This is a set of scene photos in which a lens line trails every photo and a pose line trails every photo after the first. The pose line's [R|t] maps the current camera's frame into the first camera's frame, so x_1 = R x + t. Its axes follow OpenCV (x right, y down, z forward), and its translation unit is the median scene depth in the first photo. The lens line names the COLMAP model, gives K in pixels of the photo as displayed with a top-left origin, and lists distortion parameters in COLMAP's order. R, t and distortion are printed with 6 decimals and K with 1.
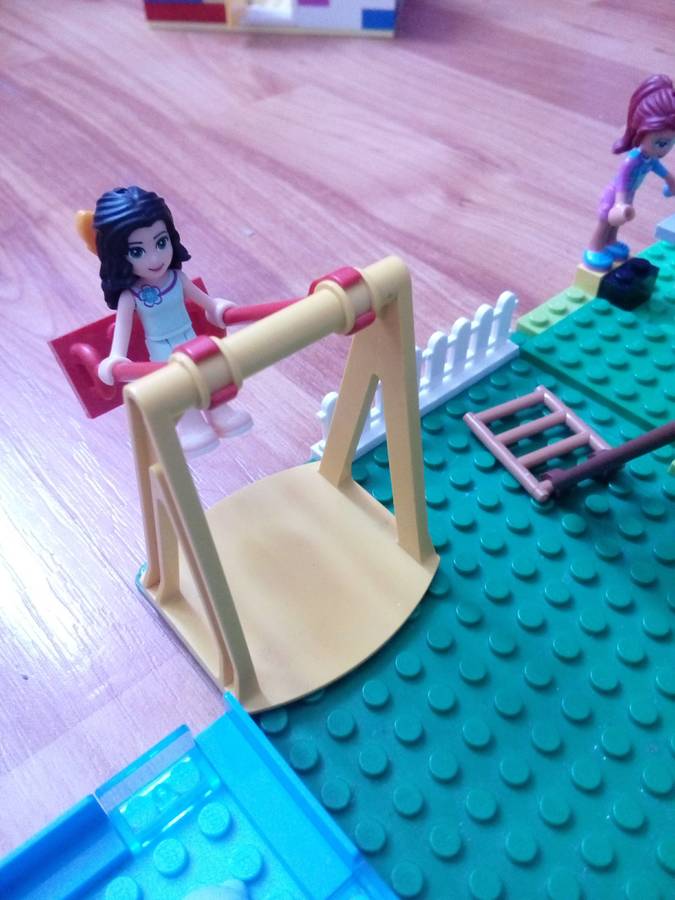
lens RADIAL K [[731.7, 0, 337.5], [0, 731.7, 450.0], [0, 0, 1]] dist [0.163870, -0.289138]
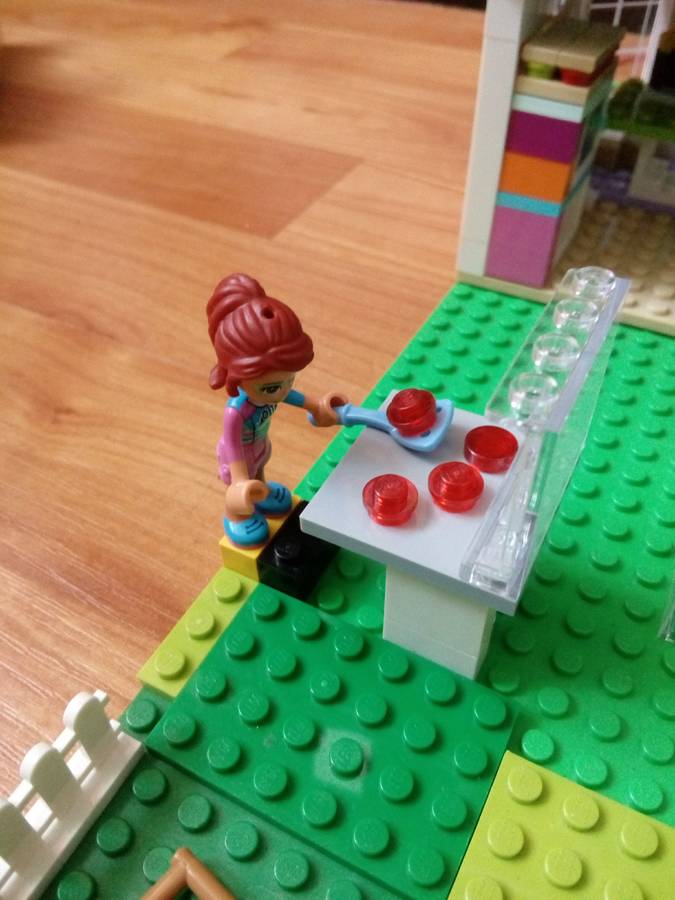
lens RADIAL K [[745.2, 0, 337.5], [0, 745.2, 450.0], [0, 0, 1]] dist [0.132520, -0.275559]
pose [[0.936476, -0.248720, 0.247286, 0.232169], [0.254157, 0.967109, 0.010220, -0.253853], [-0.241695, 0.053279, 0.968889, 0.299027]]
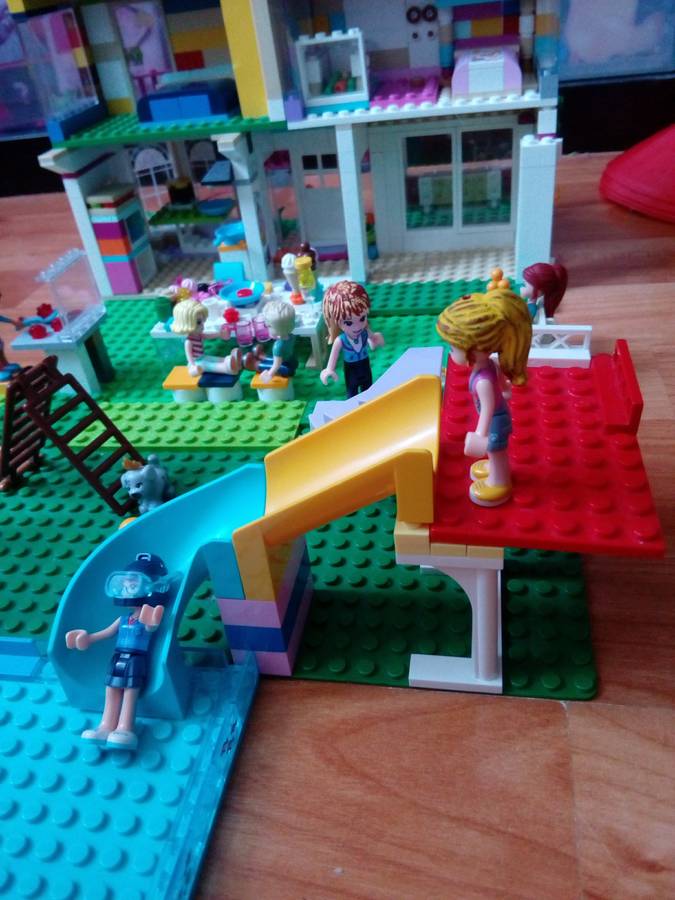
lens RADIAL K [[731.7, 0, 337.5], [0, 731.7, 450.0], [0, 0, 1]] dist [0.163870, -0.289138]
pose [[0.774305, -0.432151, 0.462274, 0.061995], [0.525679, 0.845941, -0.089692, 0.368651], [-0.352296, 0.312456, 0.882189, -0.606124]]
